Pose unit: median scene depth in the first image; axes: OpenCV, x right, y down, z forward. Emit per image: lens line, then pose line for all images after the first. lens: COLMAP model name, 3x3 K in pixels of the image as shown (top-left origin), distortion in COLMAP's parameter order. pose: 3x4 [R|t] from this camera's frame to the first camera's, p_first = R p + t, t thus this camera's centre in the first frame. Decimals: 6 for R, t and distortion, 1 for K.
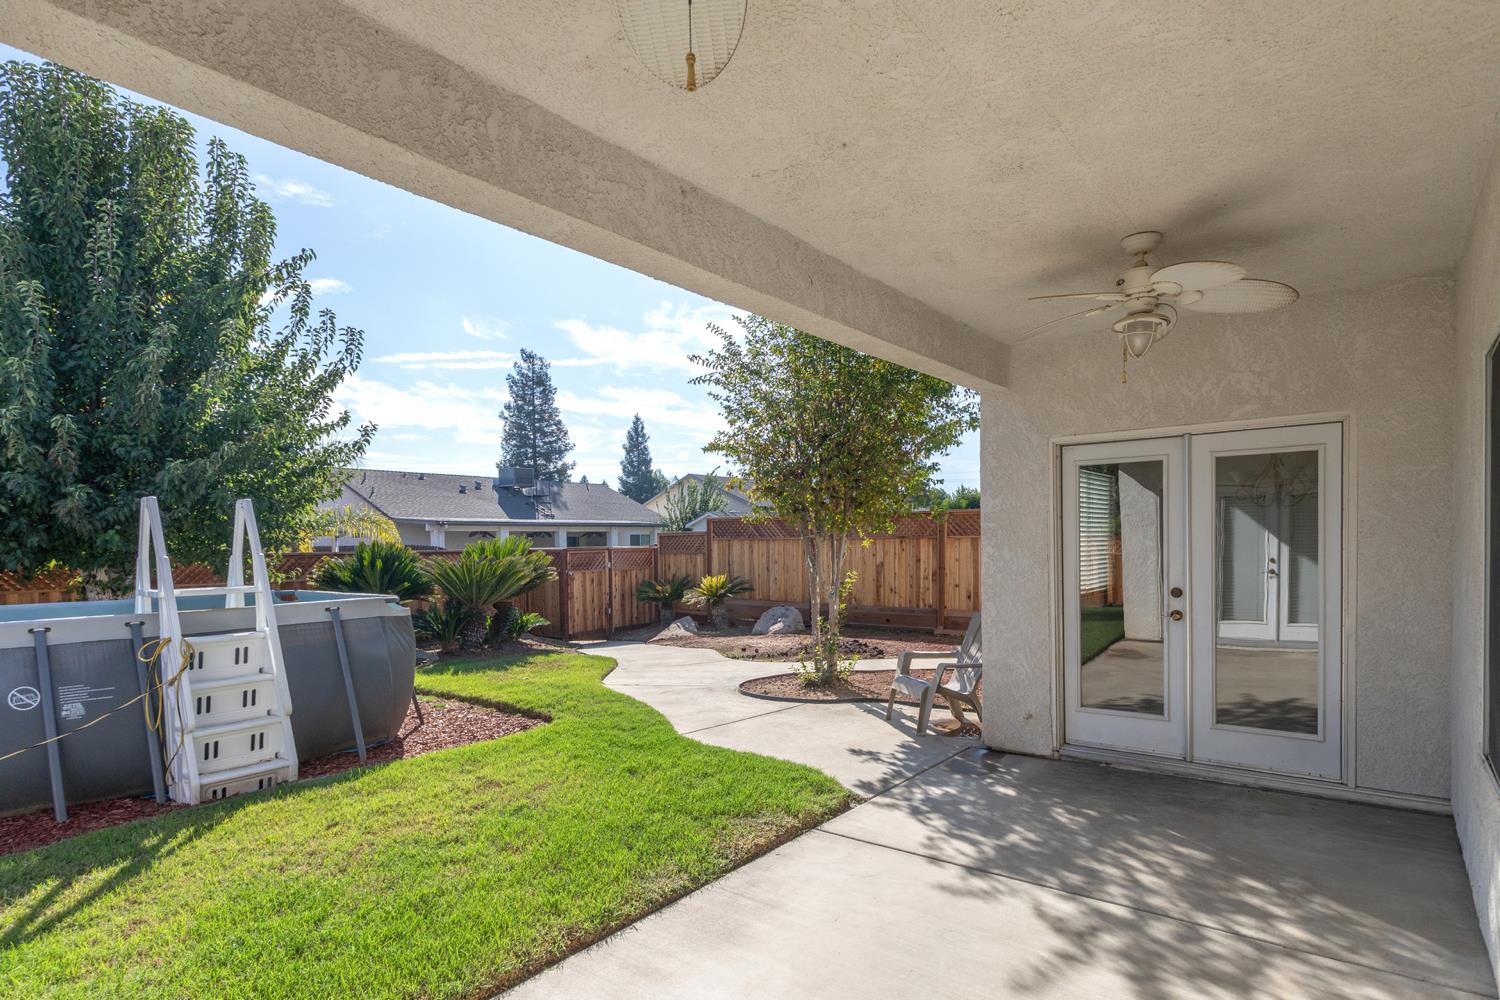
lens RADIAL K [[788.4, 0, 740.0], [0, 788.4, 567.5], [0, 0, 1]] dist [0.001928, 0.002005]
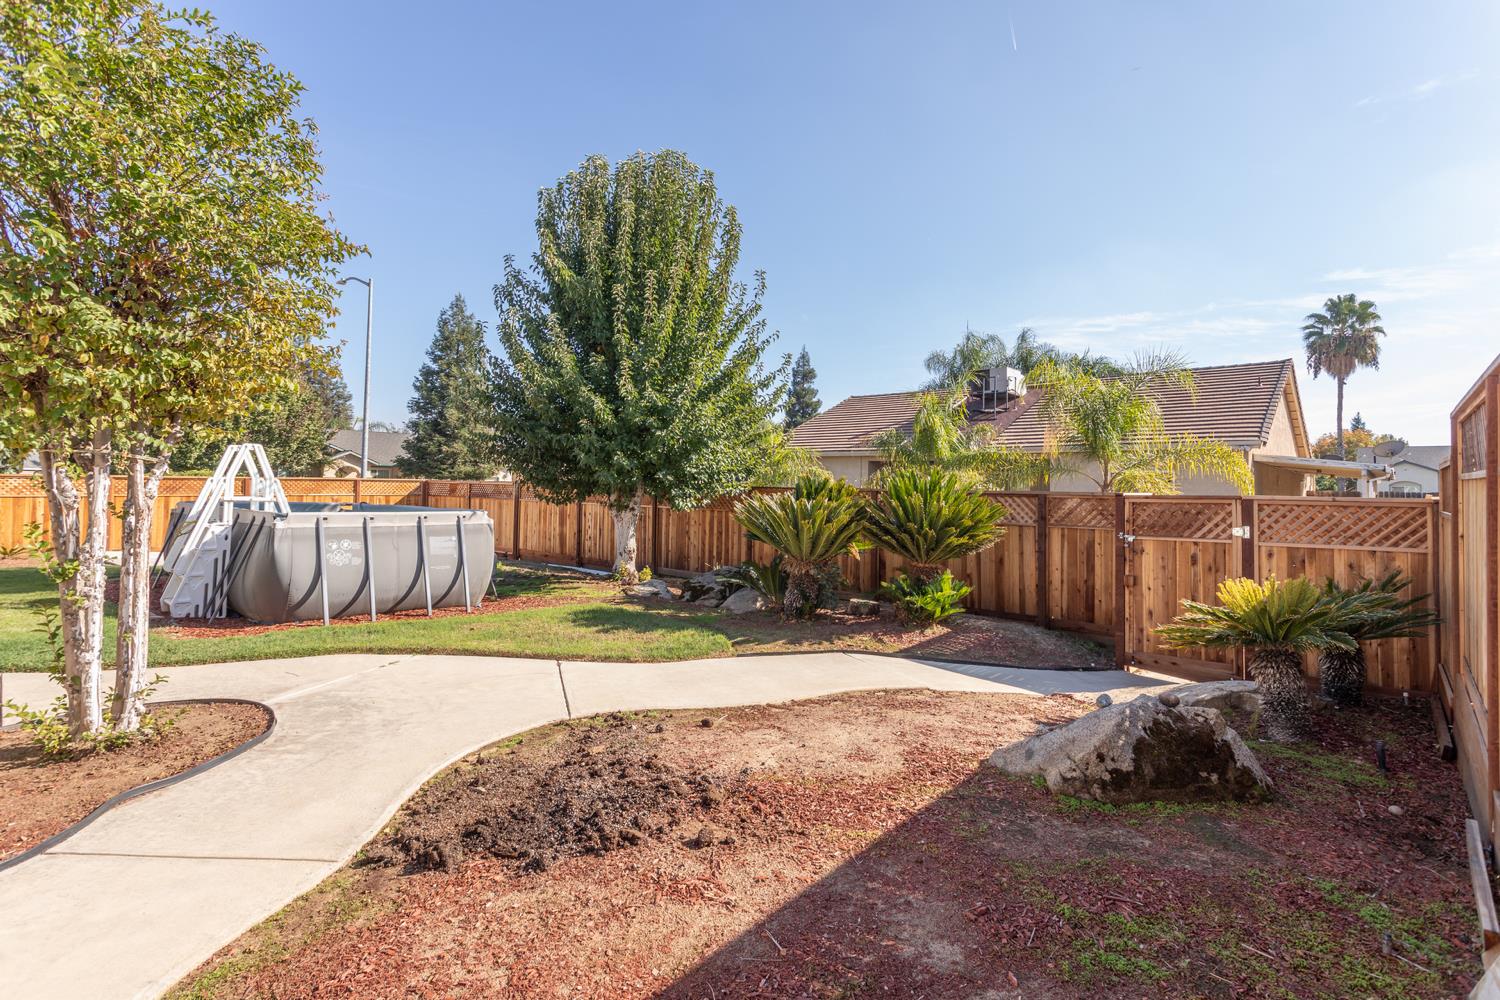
lens RADIAL K [[730.1, 0, 754.6], [0, 730.1, 463.2], [0, 0, 1]] dist [0.002200, 0.000402]
pose [[-0.050817, -0.016941, -0.998564, 0.329018], [-0.045527, 0.998856, -0.014629, -0.028432], [0.997670, 0.044718, -0.051530, 0.838248]]
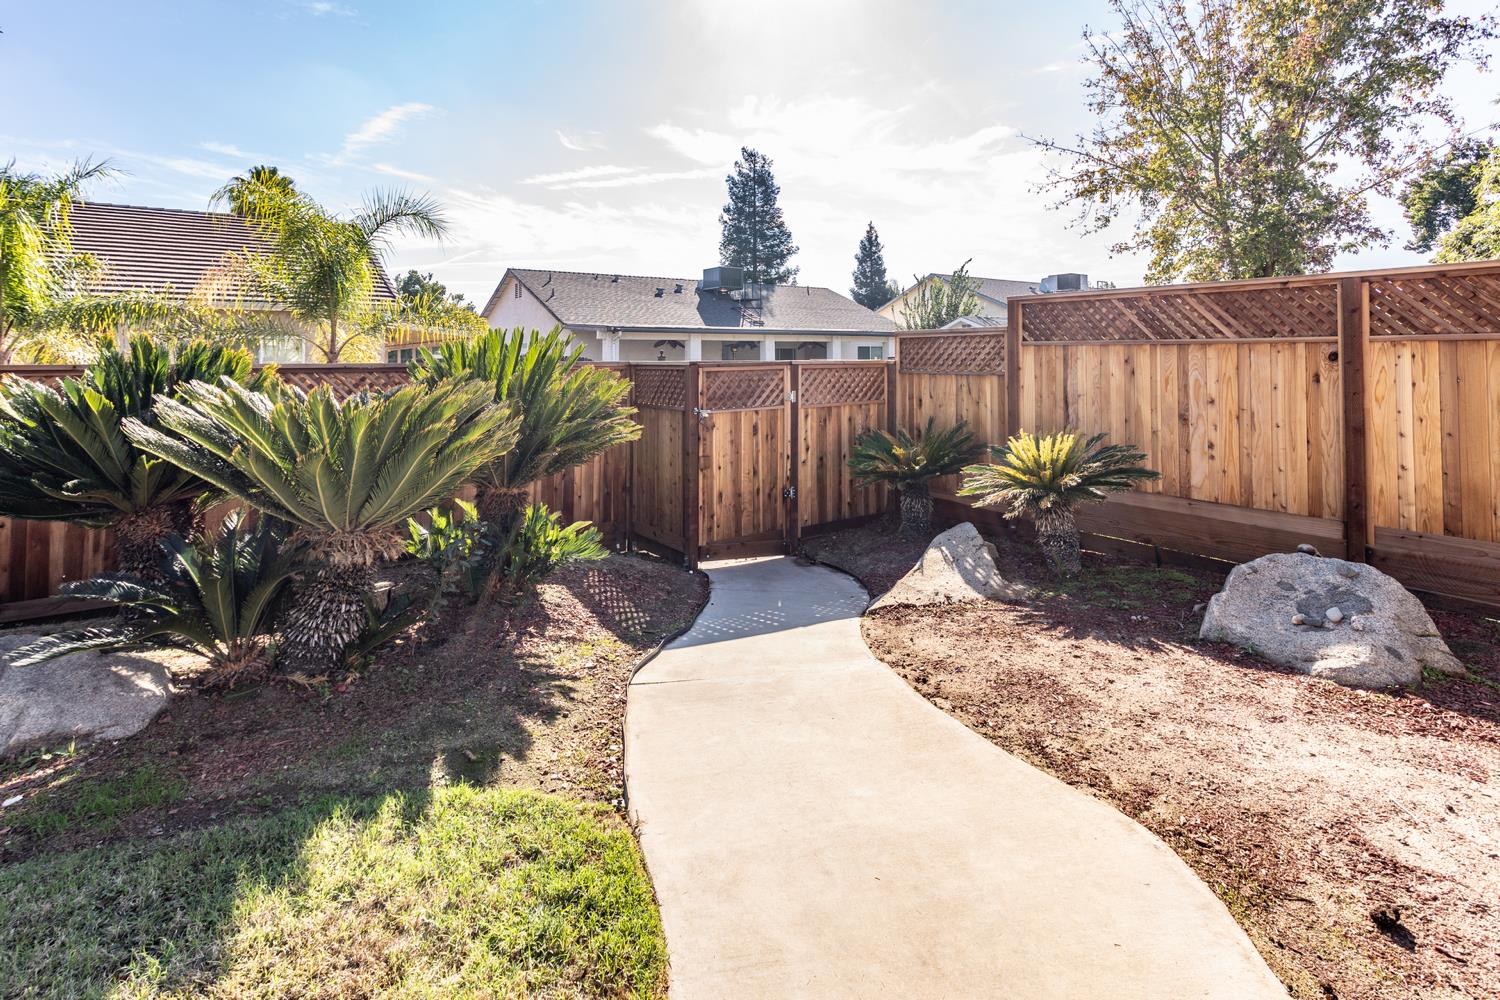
lens RADIAL K [[771.5, 0, 726.3], [0, 771.5, 338.3], [0, 0, 1]] dist [0.019015, -0.000048]
pose [[0.951016, -0.000509, -0.309140, -0.067856], [-0.017326, 0.998339, -0.054945, -0.013955], [0.308655, 0.057610, 0.949428, 0.621974]]
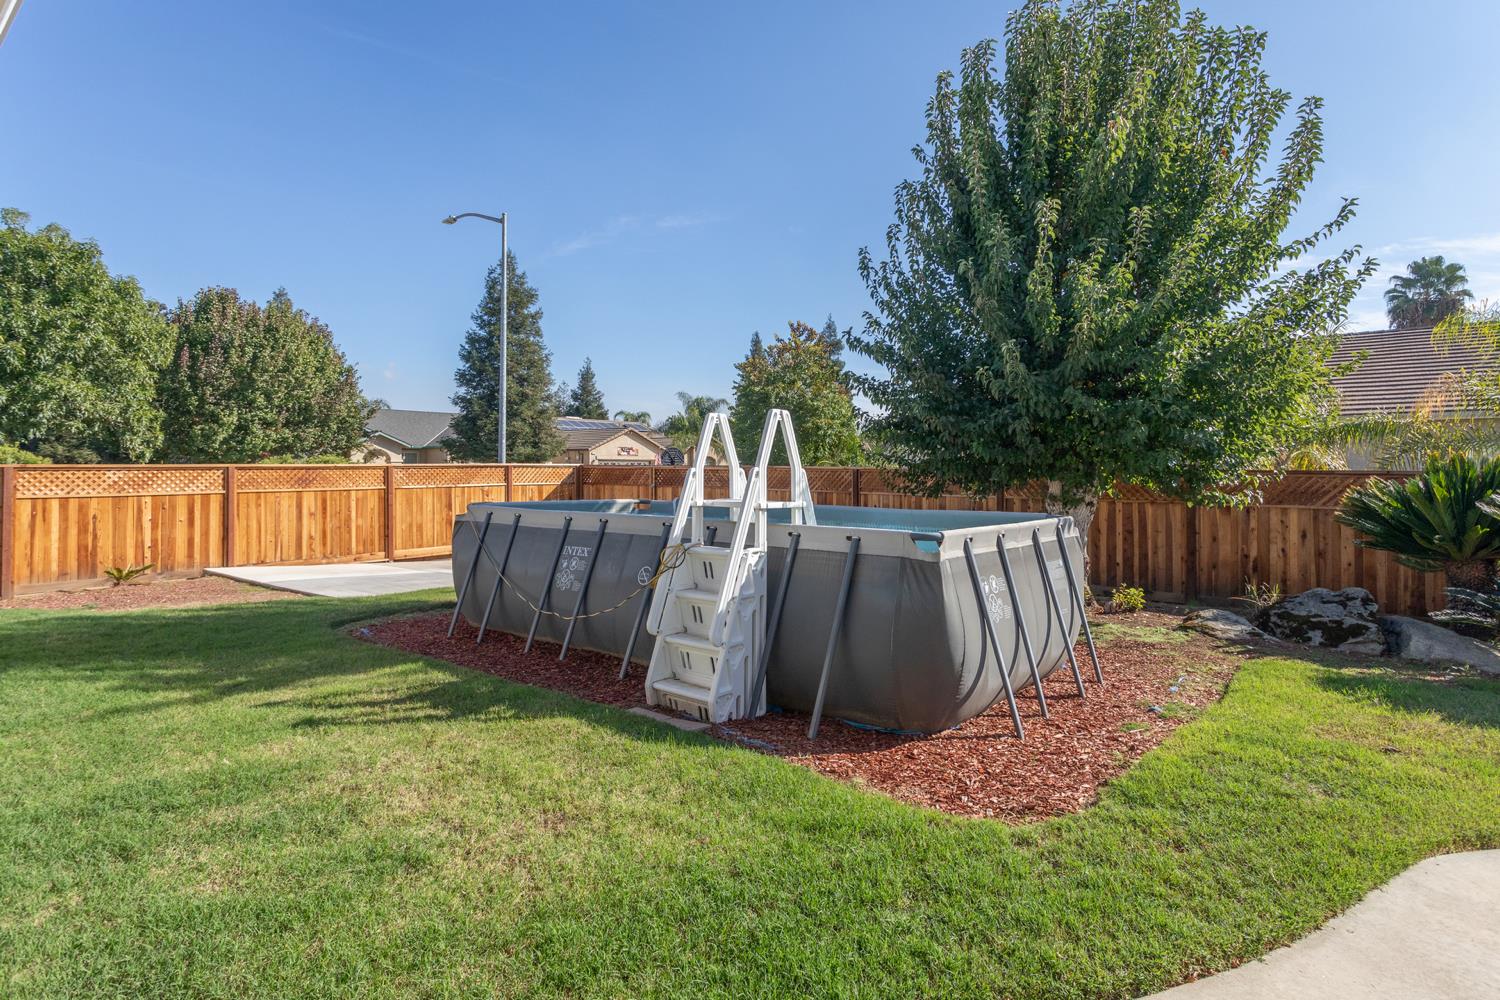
lens RADIAL K [[750.8, 0, 758.9], [0, 750.8, 450.5], [0, 0, 1]] dist [0.006008, 0.000754]
pose [[0.004912, -0.004684, -0.999977, 0.106520], [-0.033853, 0.999415, -0.004847, -0.012671], [0.999415, 0.033876, 0.004750, 0.381852]]
